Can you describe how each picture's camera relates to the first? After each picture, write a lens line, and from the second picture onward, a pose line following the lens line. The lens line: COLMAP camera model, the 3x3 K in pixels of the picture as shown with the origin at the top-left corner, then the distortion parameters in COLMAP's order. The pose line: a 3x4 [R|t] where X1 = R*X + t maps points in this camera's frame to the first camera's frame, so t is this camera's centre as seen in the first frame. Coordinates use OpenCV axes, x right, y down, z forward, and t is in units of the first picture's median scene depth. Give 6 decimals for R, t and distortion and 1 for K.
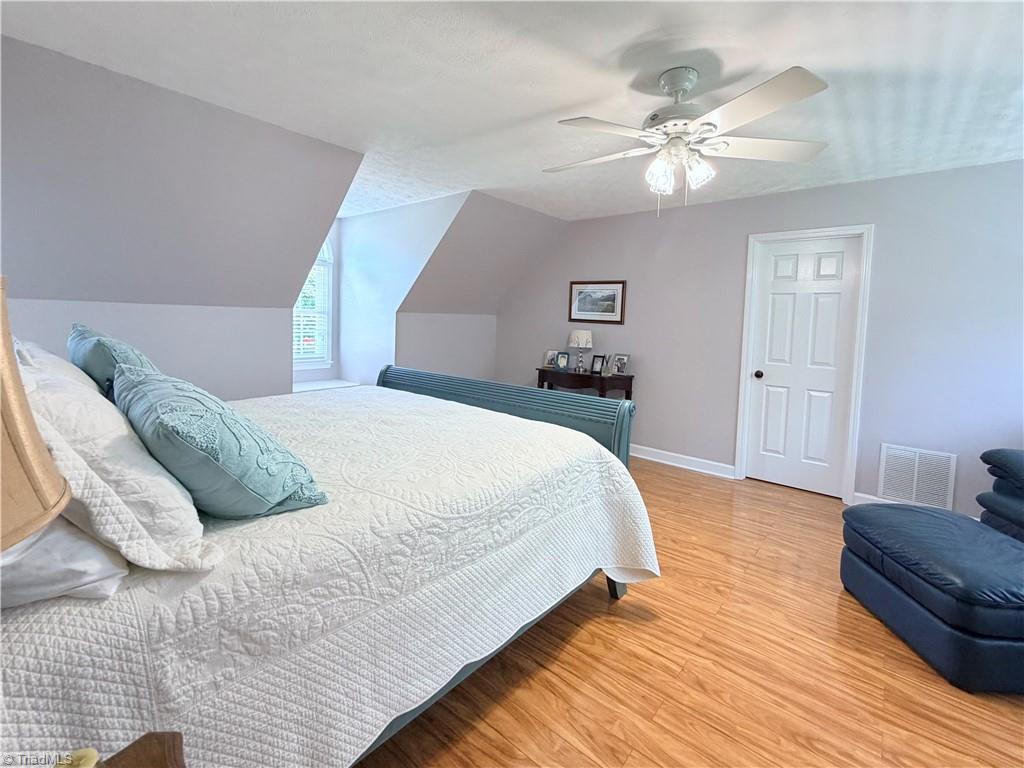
lens RADIAL K [[434.1, 0, 512.0], [0, 434.1, 384.0], [0, 0, 1]] dist [-0.001576, -0.000243]
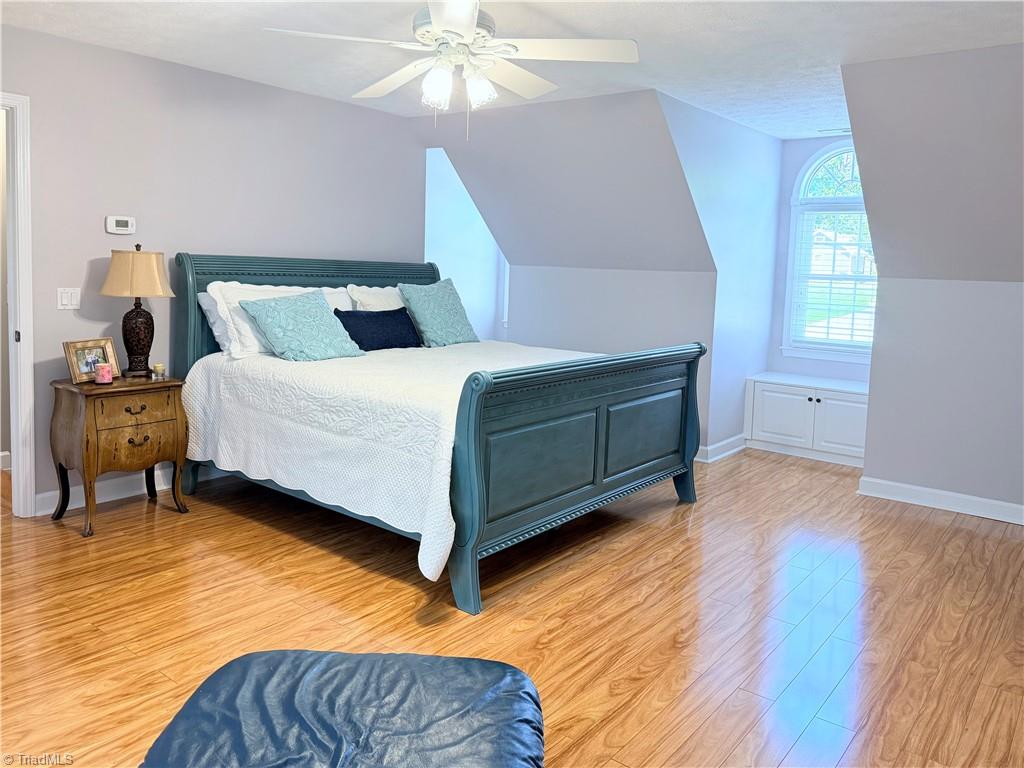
lens RADIAL K [[751.8, 0, 512.0], [0, 751.8, 384.0], [0, 0, 1]] dist [0.085094, -0.119578]
pose [[0.063216, 0.151043, -0.986504, 1.943307], [-0.162370, 0.976867, 0.139163, -0.167916], [0.984703, 0.151381, 0.086279, 1.098095]]
